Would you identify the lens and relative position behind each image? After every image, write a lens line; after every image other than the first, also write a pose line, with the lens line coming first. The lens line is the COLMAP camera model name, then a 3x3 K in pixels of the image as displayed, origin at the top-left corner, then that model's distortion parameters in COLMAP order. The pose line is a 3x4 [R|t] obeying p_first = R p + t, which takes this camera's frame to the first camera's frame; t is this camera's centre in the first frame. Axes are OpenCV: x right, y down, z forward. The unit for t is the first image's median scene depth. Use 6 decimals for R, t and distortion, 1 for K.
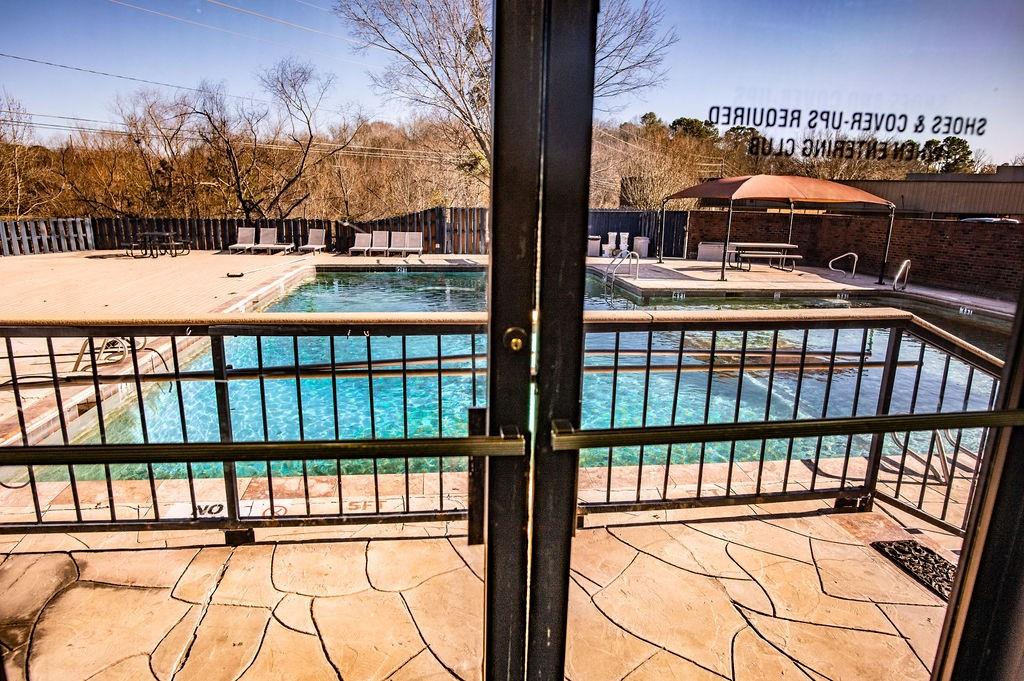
lens RADIAL K [[586.0, 0, 509.7], [0, 586.0, 341.0], [0, 0, 1]] dist [-0.019525, 0.001846]
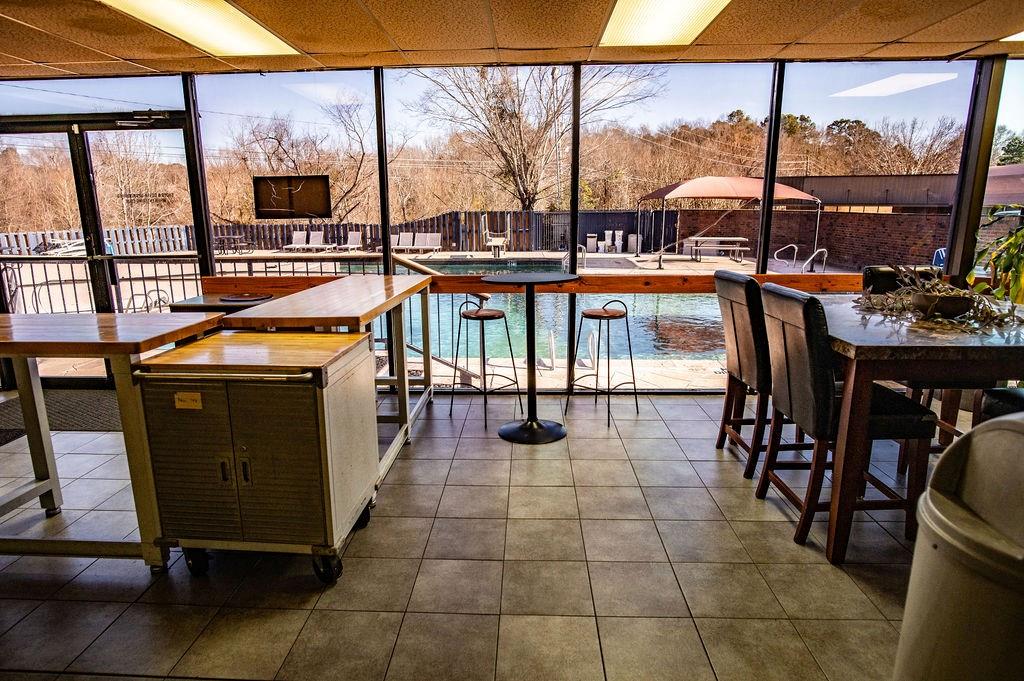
lens RADIAL K [[586.0, 0, 511.1], [0, 586.0, 341.9], [0, 0, 1]] dist [-0.019525, 0.001846]
pose [[0.987169, 0.014676, -0.159001, 0.179664], [-0.015433, 0.999875, -0.003522, 0.034551], [0.158930, 0.005931, 0.987272, -0.135284]]
